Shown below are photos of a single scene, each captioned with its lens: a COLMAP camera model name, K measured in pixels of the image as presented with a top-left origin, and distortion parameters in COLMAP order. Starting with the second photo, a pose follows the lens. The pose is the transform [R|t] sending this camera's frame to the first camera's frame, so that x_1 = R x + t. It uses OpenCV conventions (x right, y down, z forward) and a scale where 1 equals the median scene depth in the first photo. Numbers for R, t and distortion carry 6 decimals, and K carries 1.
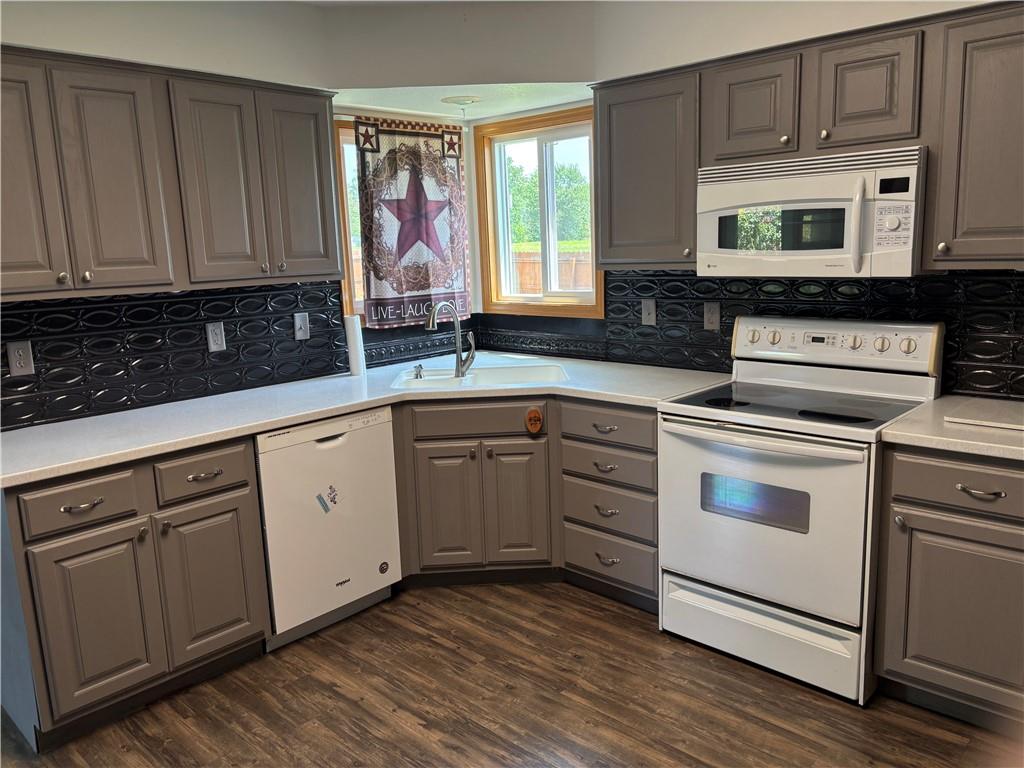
lens RADIAL K [[771.0, 0, 514.2], [0, 771.0, 384.2], [0, 0, 1]] dist [0.015582, 0.003574]
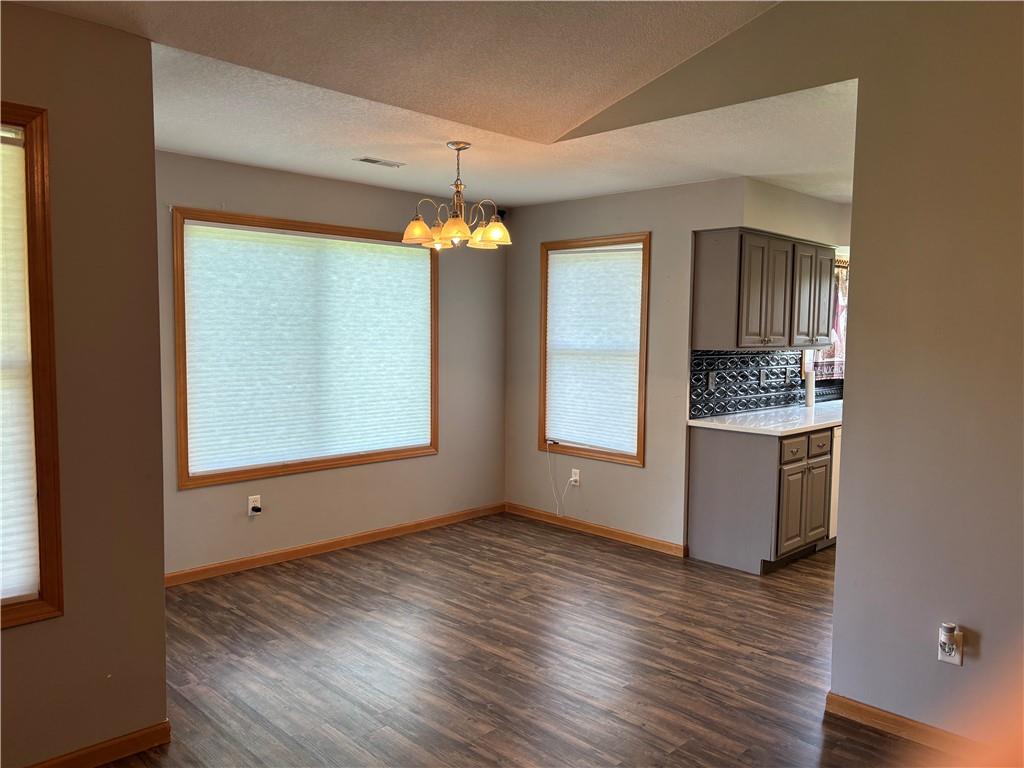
lens RADIAL K [[771.0, 0, 509.8], [0, 771.0, 389.0], [0, 0, 1]] dist [0.015582, 0.003574]
pose [[0.997797, 0.056658, -0.034518, -1.050288], [-0.059803, 0.993371, -0.098167, 0.203043], [0.028728, 0.100015, 0.994571, -0.900889]]
